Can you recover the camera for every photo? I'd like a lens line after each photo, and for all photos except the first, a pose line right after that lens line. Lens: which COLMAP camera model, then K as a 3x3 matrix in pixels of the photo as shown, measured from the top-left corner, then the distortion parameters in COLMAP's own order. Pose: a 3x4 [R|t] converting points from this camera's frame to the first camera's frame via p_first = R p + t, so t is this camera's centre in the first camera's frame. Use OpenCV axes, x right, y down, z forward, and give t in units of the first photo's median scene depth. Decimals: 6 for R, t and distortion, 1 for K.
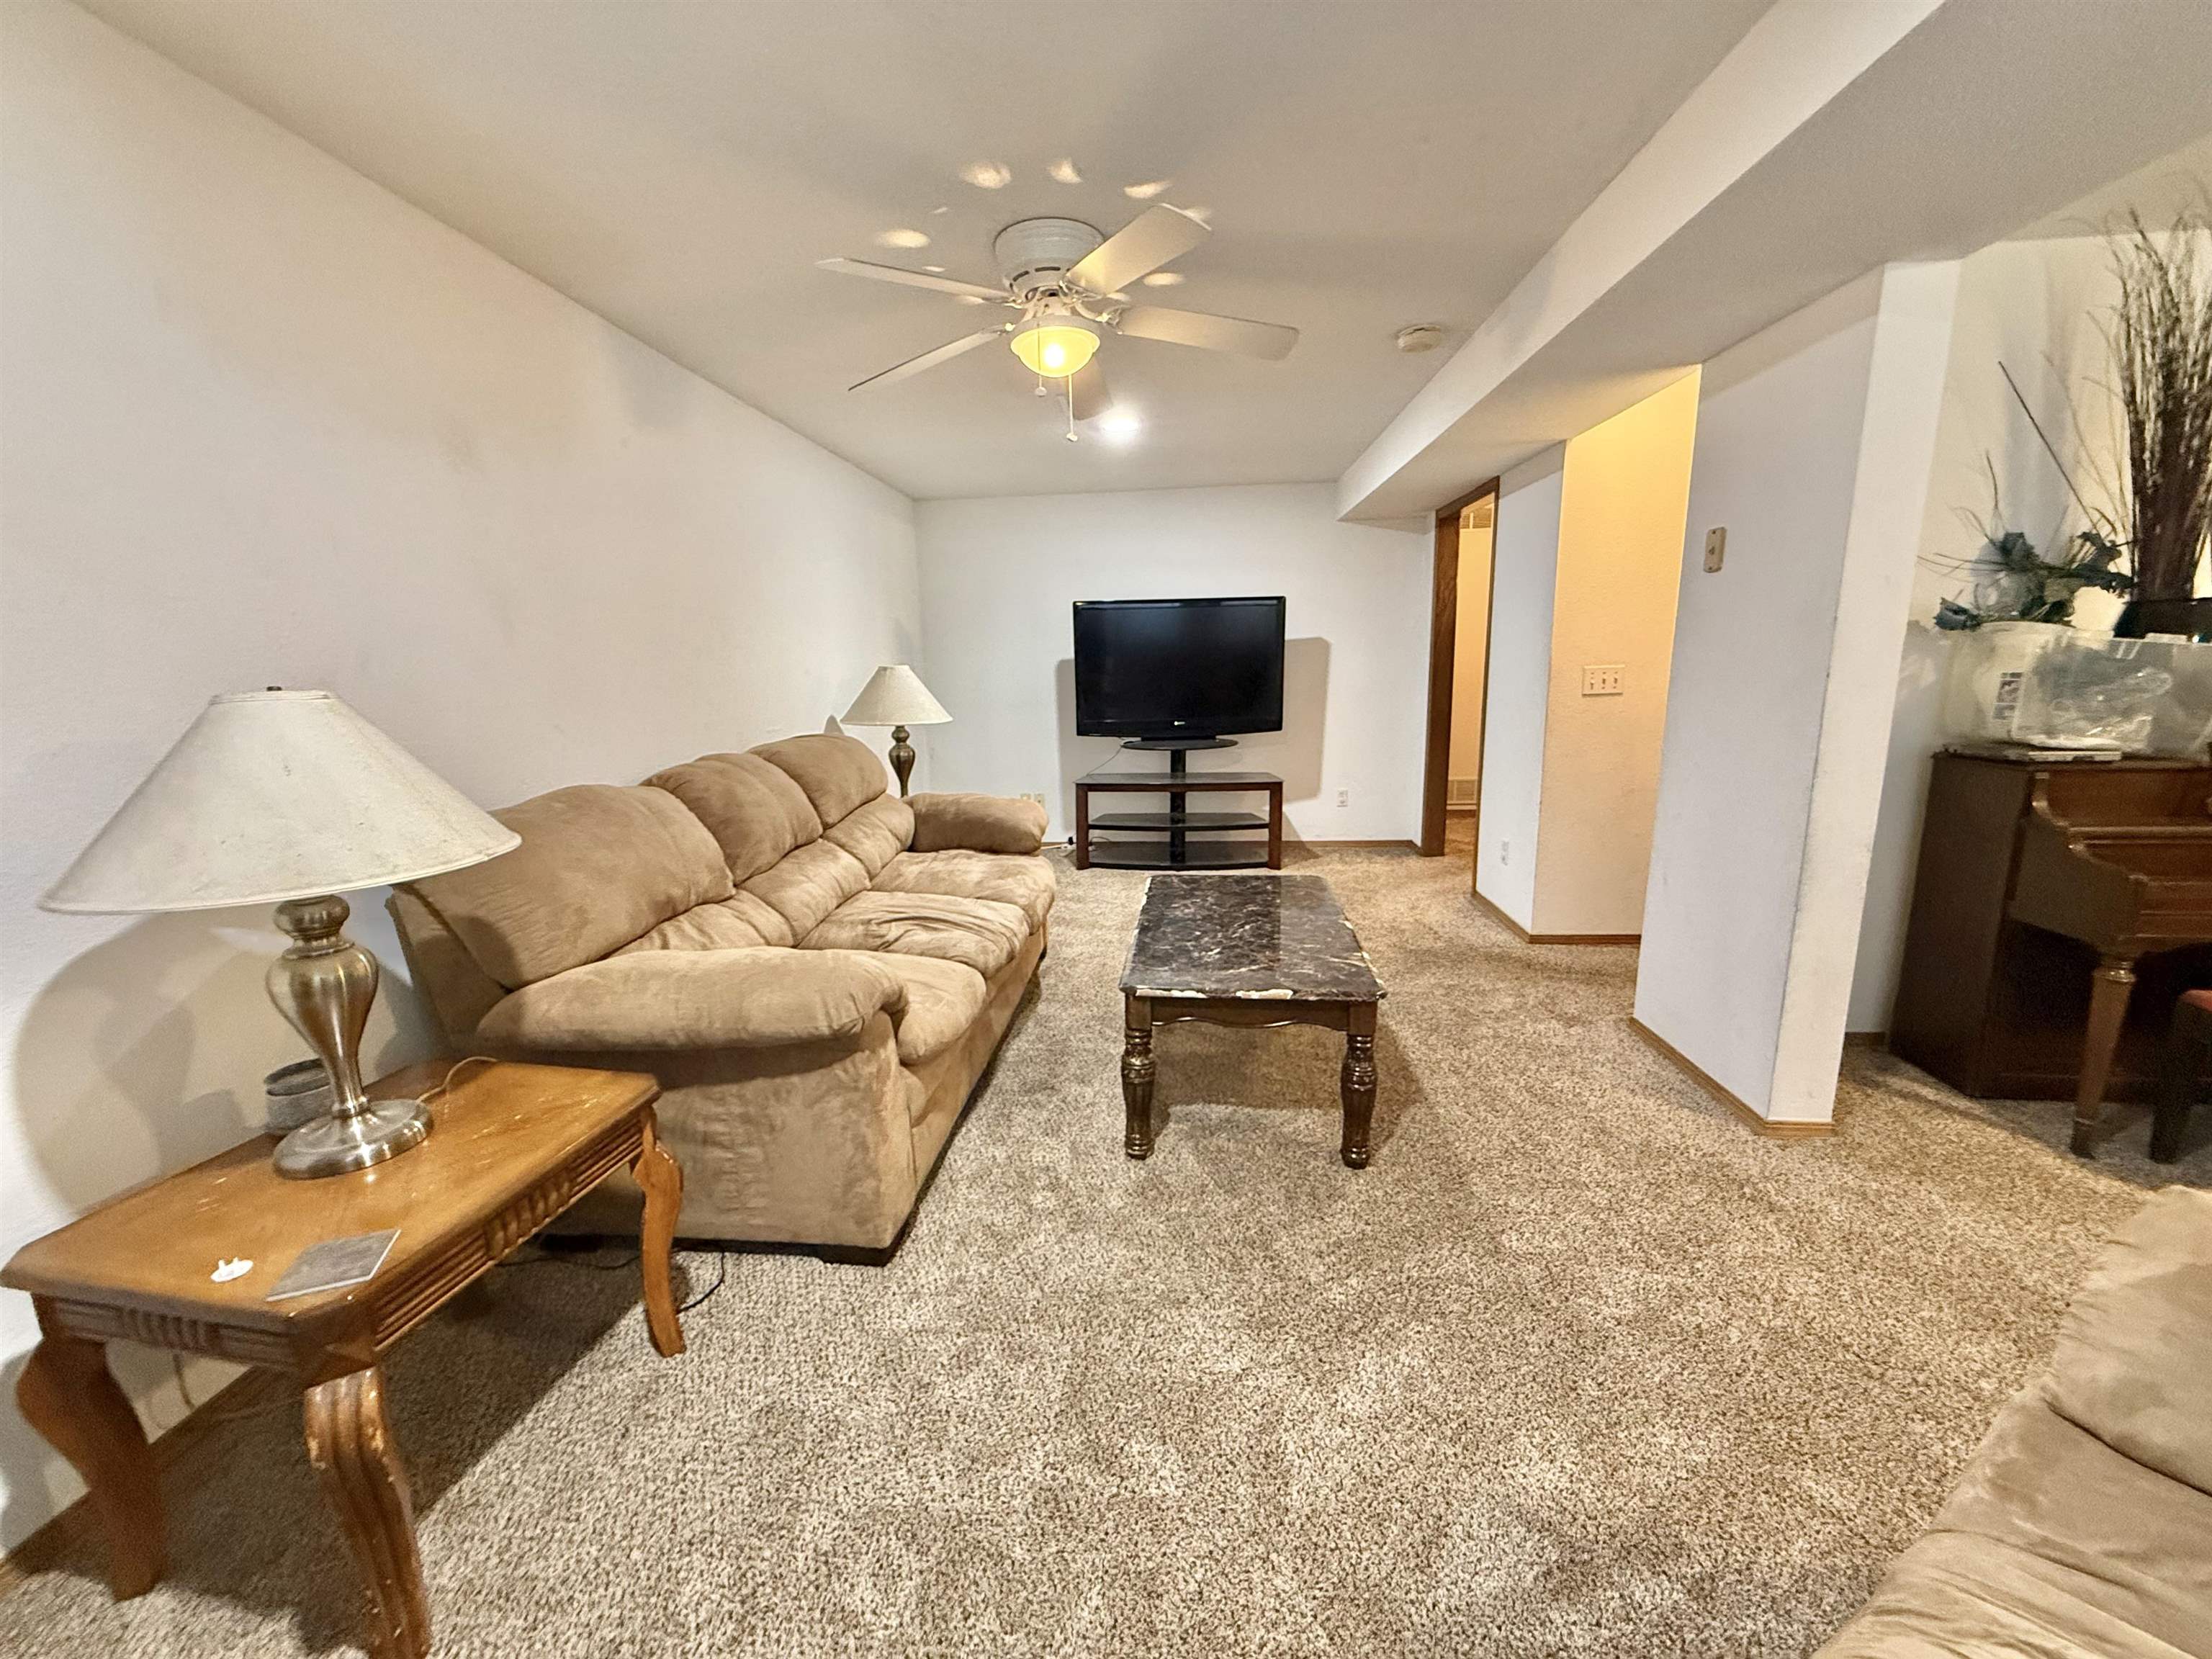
lens RADIAL K [[884.2, 0, 1099.4], [0, 884.2, 831.9], [0, 0, 1]] dist [-0.000617, 0.000330]
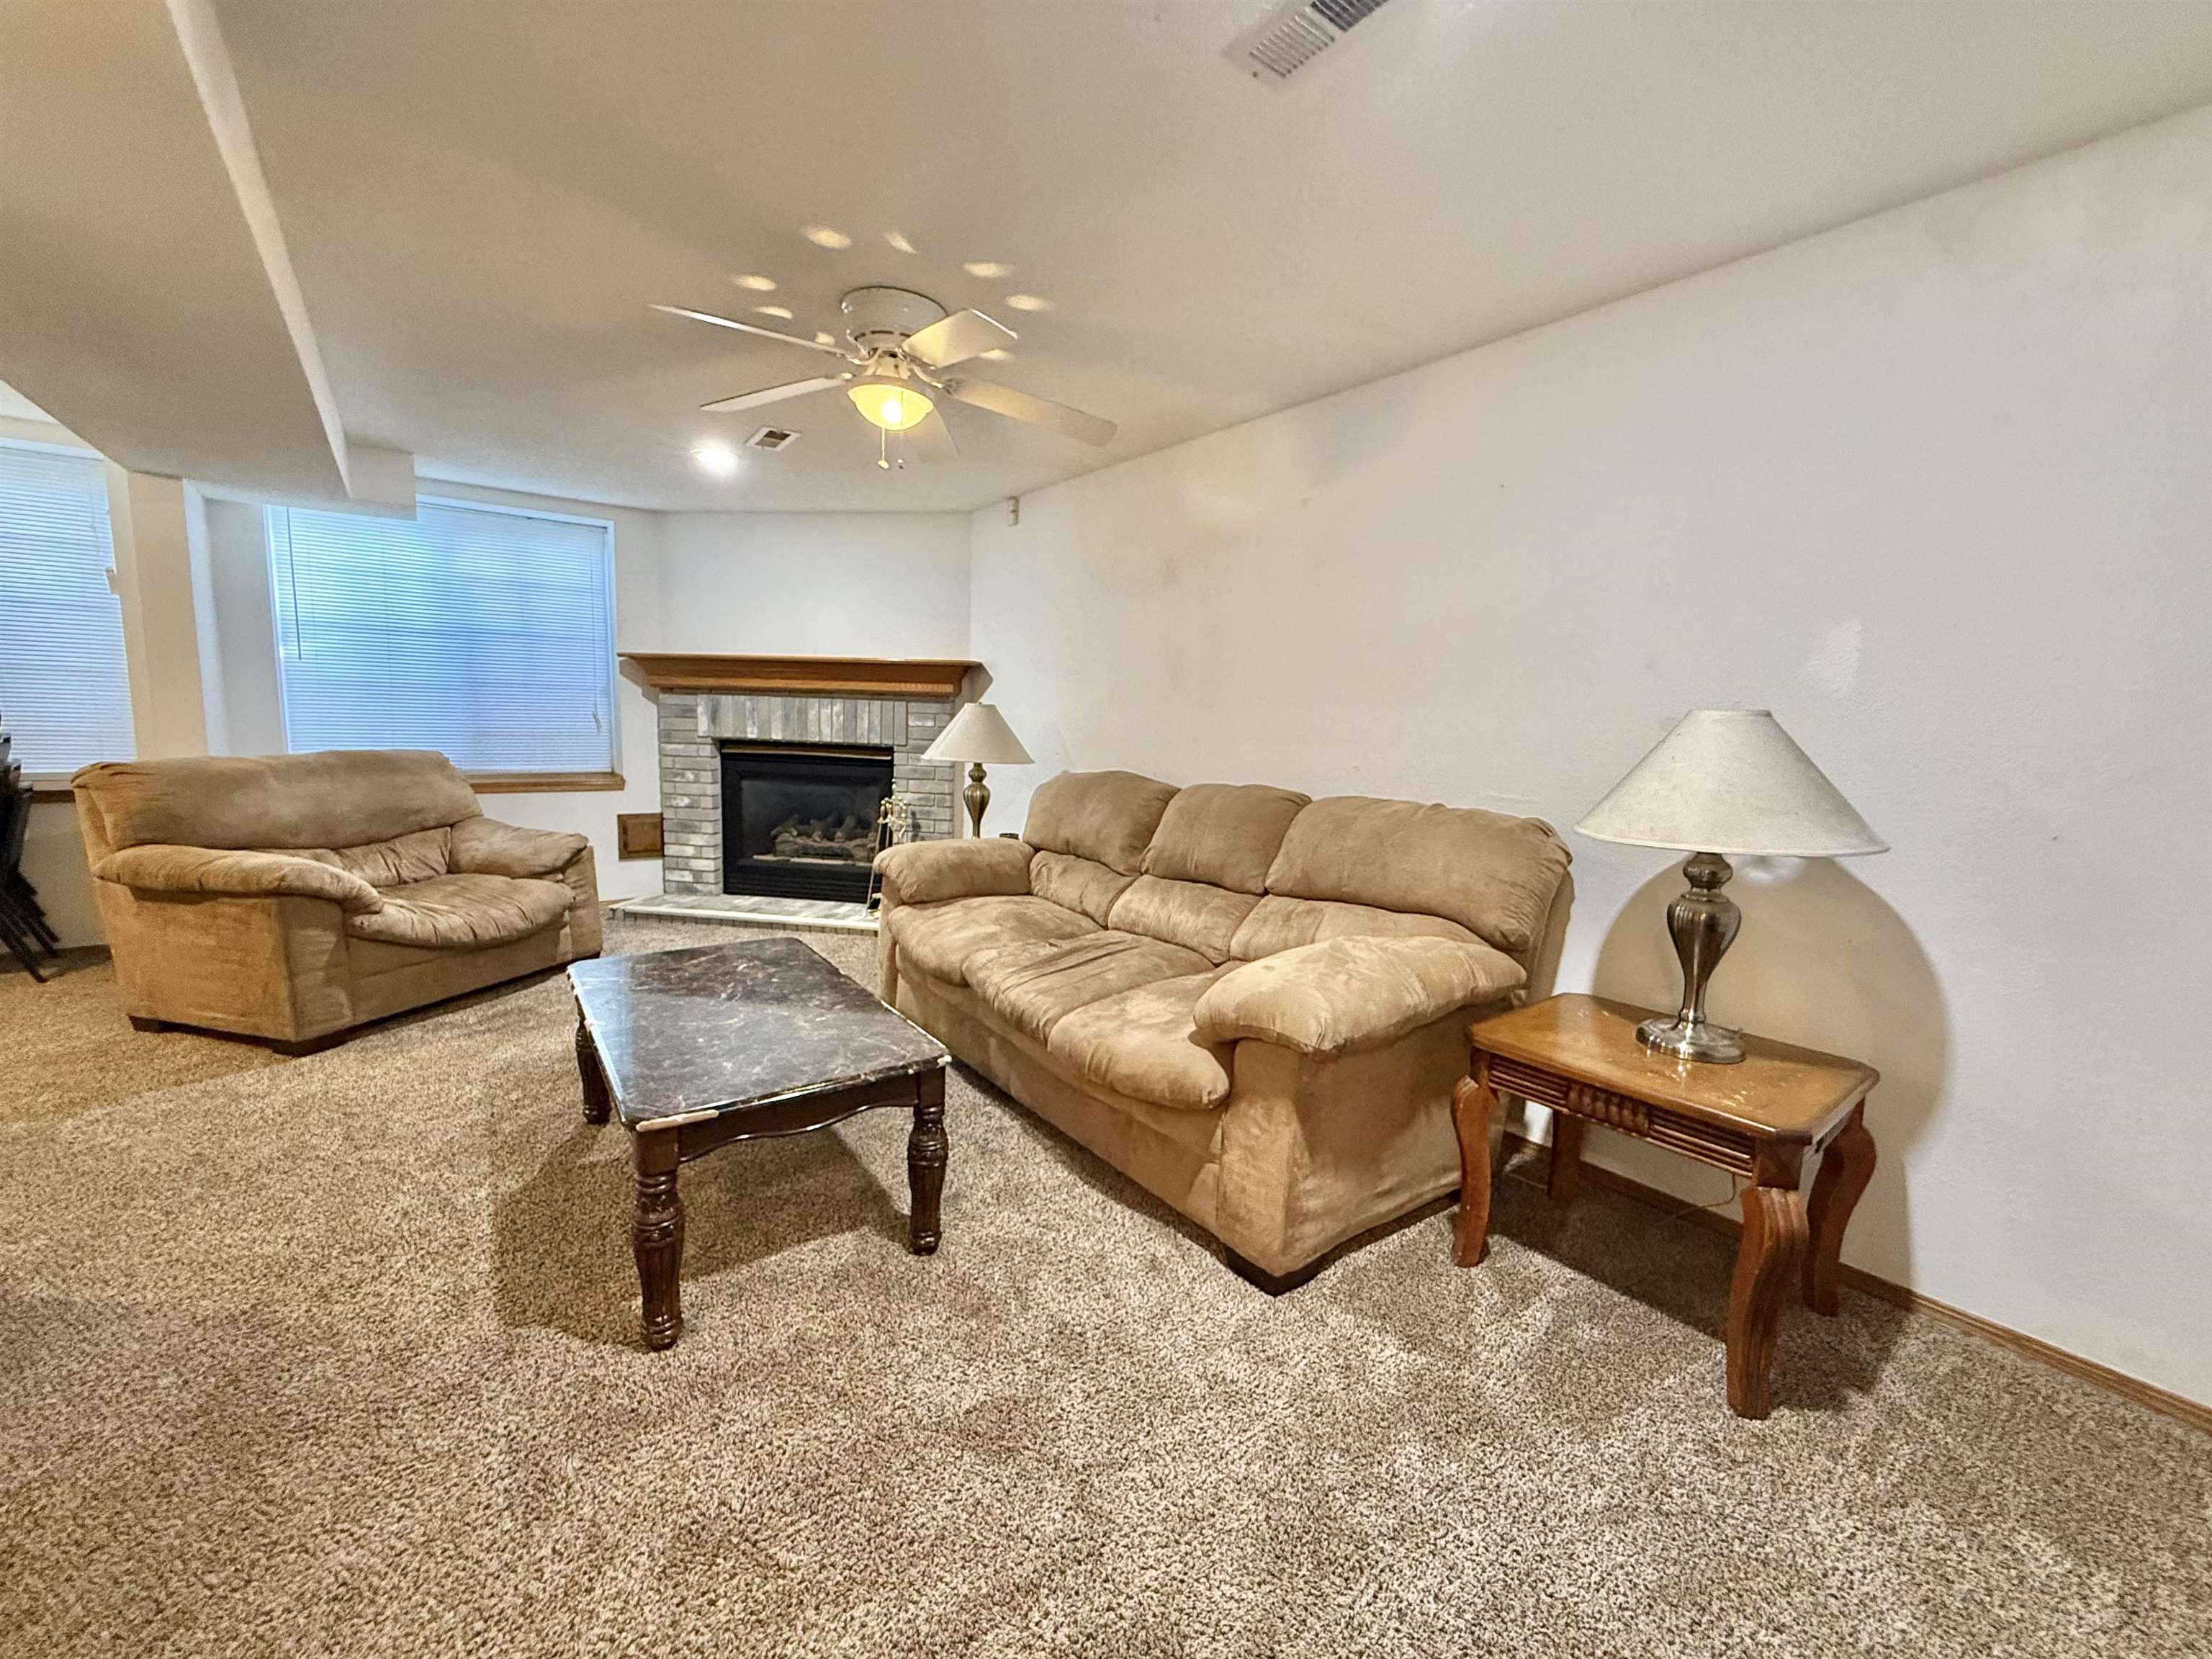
lens RADIAL K [[884.2, 0, 1099.4], [0, 884.2, 831.9], [0, 0, 1]] dist [-0.000617, 0.000330]
pose [[-0.742561, 0.089780, -0.663734, 0.477730], [-0.139970, 0.948293, 0.284865, -0.360469], [0.654990, 0.304432, -0.691599, 1.892418]]
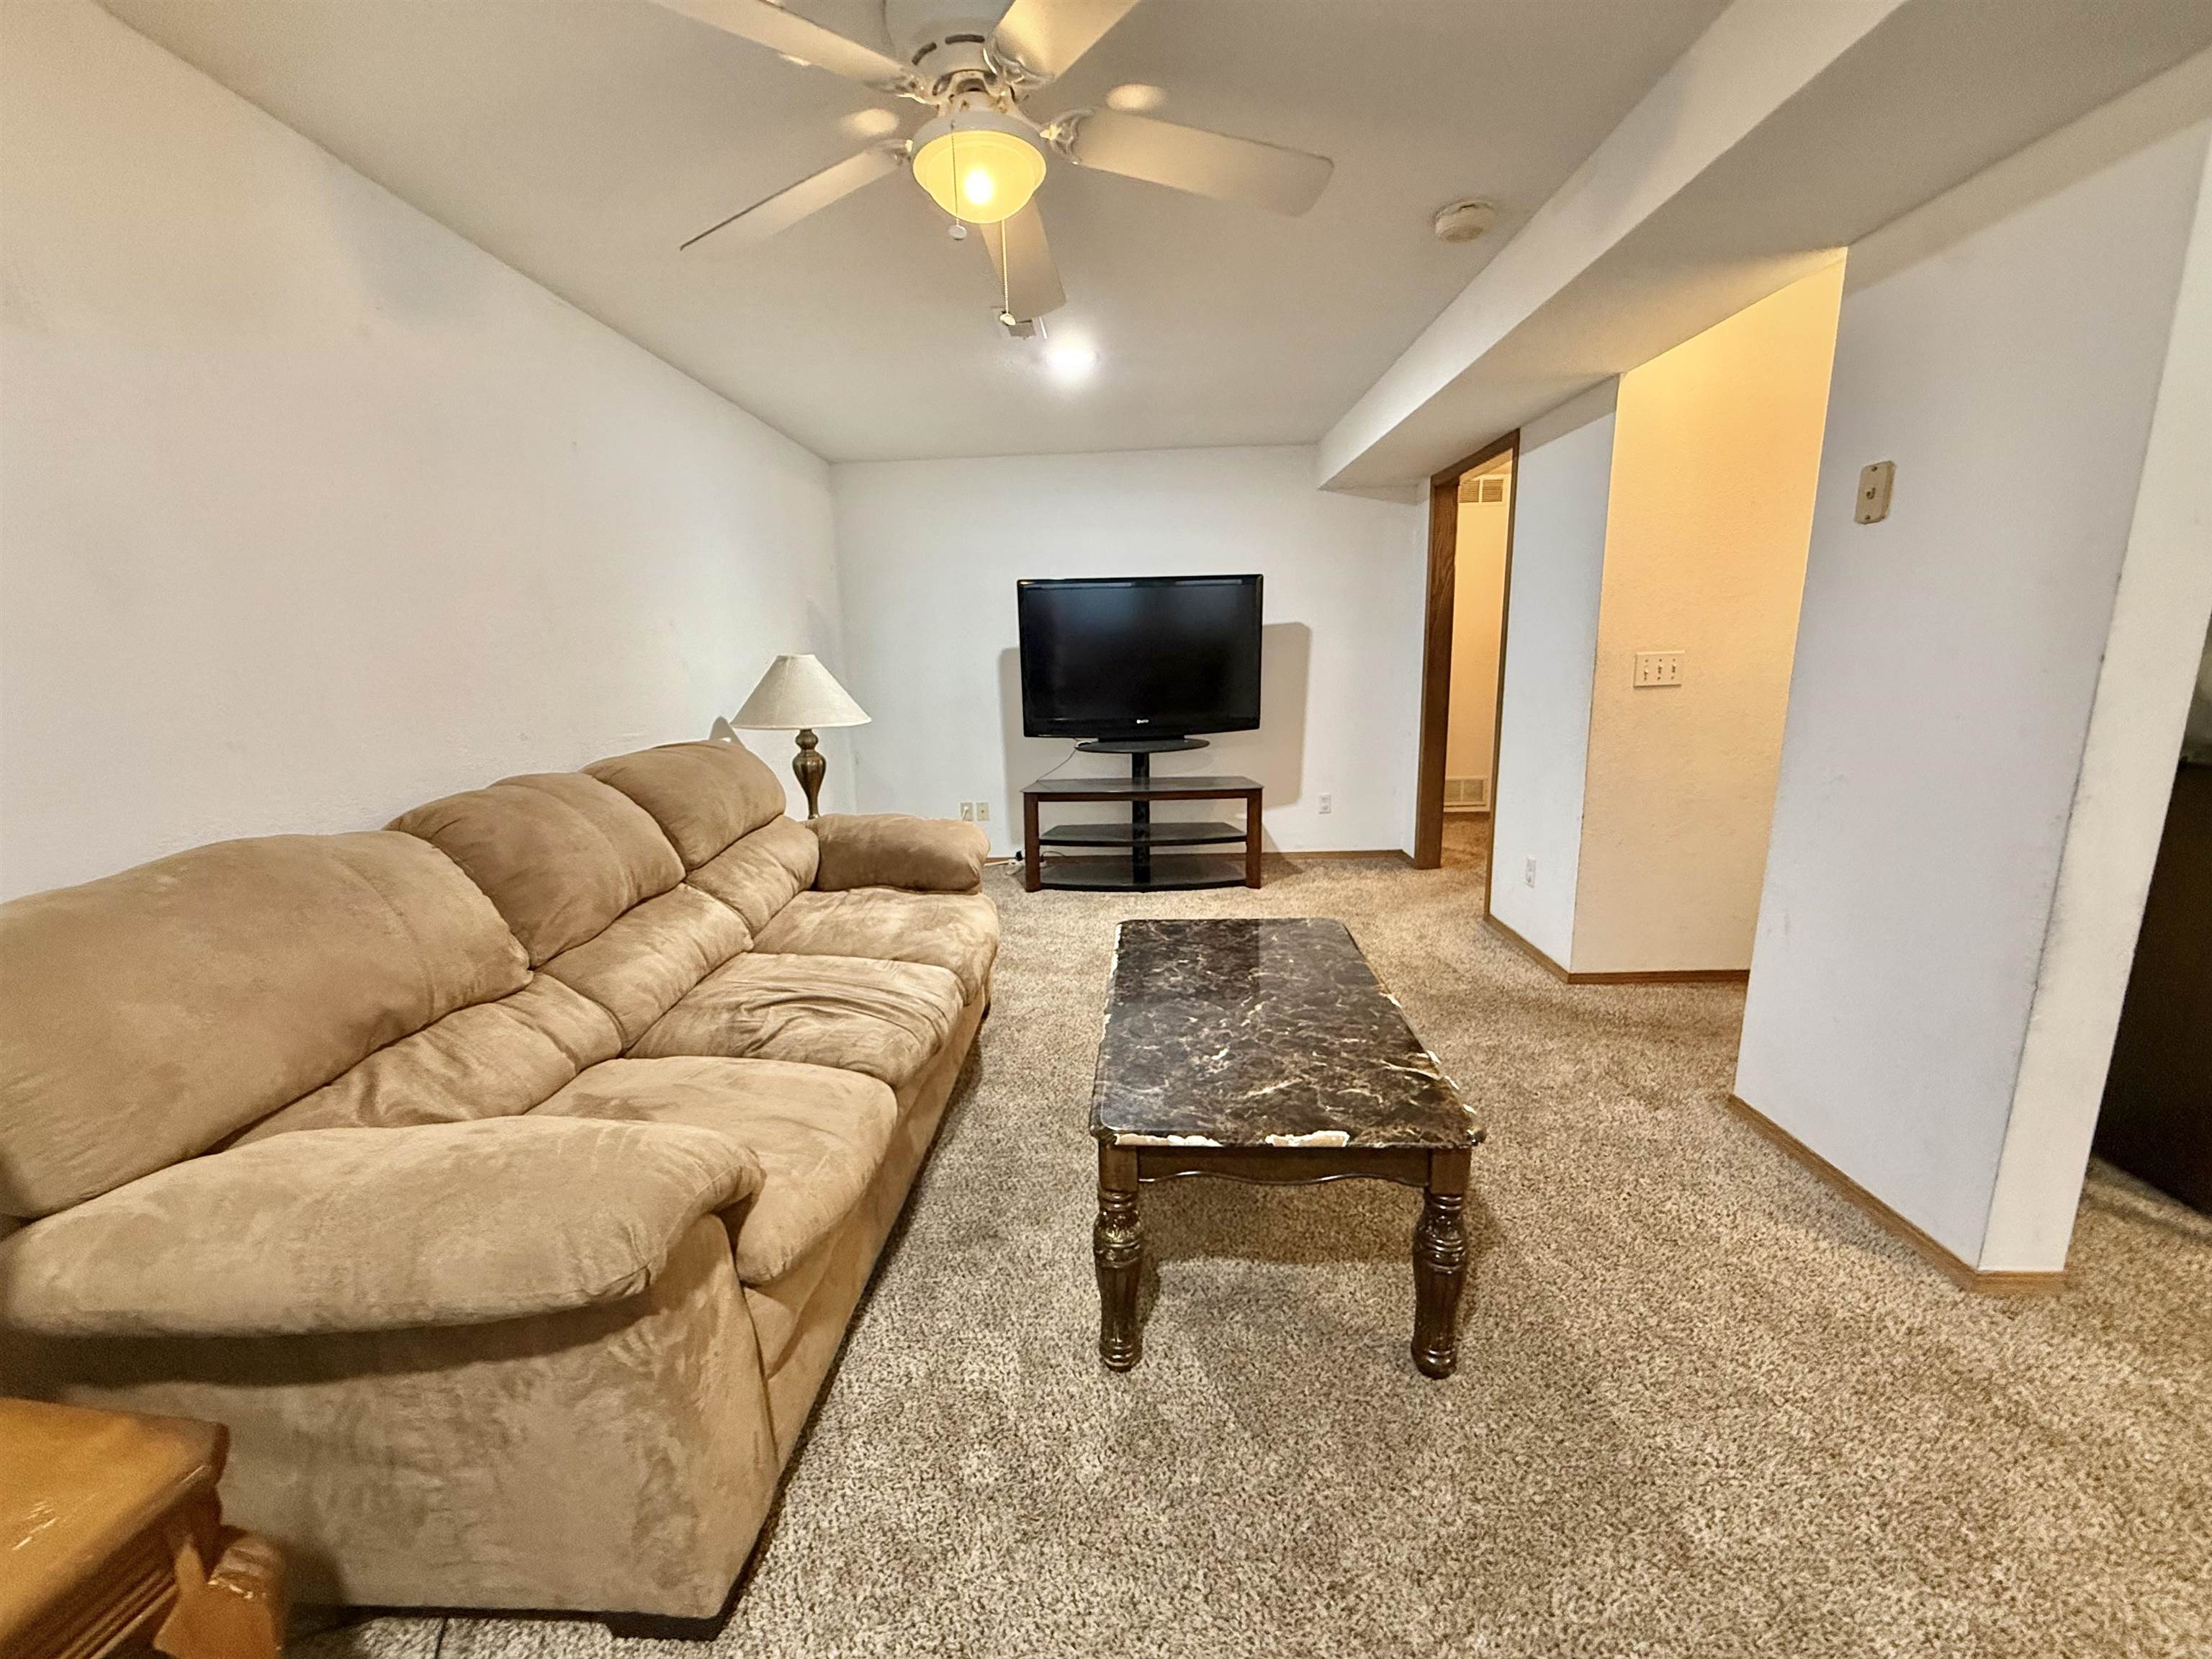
lens RADIAL K [[884.2, 0, 1099.4], [0, 884.2, 831.9], [0, 0, 1]] dist [-0.000617, 0.000330]
pose [[0.998330, -0.014517, 0.055922, -0.003833], [0.014065, 0.999865, 0.008479, -0.048337], [-0.056038, -0.007678, 0.998399, 0.291169]]
